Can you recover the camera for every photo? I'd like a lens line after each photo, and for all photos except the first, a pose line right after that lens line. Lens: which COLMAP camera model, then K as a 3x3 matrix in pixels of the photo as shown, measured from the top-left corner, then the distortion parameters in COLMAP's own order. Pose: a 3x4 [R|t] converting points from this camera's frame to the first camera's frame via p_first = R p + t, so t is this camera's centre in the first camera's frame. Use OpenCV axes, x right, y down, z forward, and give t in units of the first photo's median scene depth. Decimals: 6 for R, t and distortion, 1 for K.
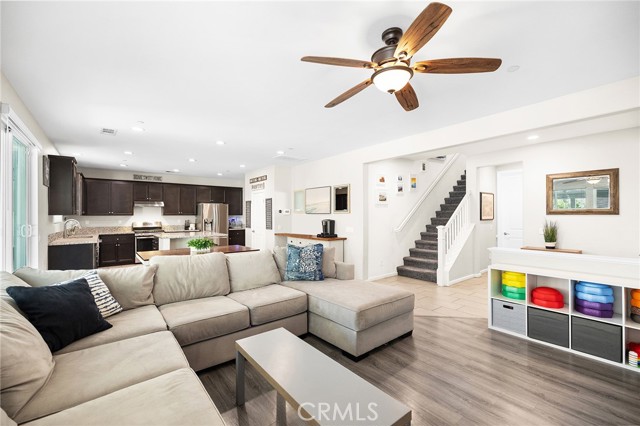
lens RADIAL K [[270.9, 0, 311.5], [0, 270.9, 214.6], [0, 0, 1]] dist [0.002117, -0.000312]
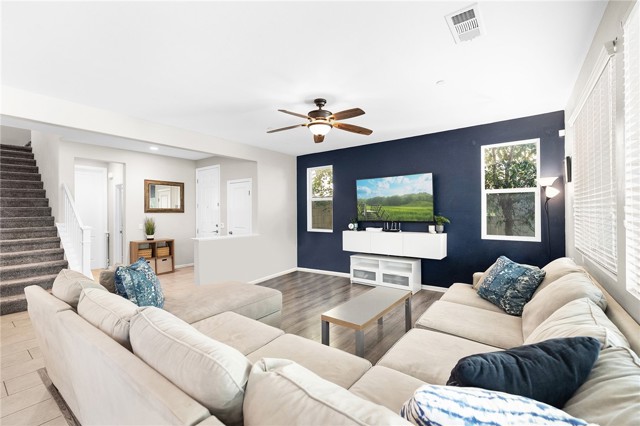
lens RADIAL K [[270.9, 0, 321.9], [0, 270.9, 210.2], [0, 0, 1]] dist [0.002117, -0.000312]
pose [[-0.255118, 0.012750, 0.966826, -0.328958], [0.003321, 0.999919, -0.012310, 0.004715], [-0.966904, 0.000070, -0.255139, 0.353428]]
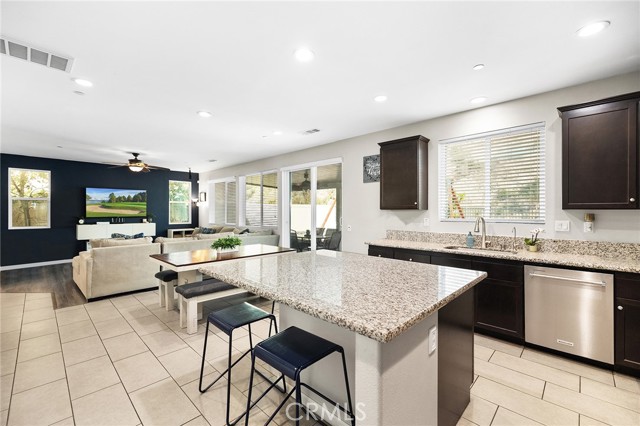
lens RADIAL K [[270.9, 0, 315.3], [0, 270.9, 211.3], [0, 0, 1]] dist [0.002117, -0.000312]
pose [[-0.991678, -0.000030, -0.128741, -0.354234], [0.000474, 0.999992, -0.003885, 0.006009], [0.128740, -0.003913, -0.991671, 1.174835]]
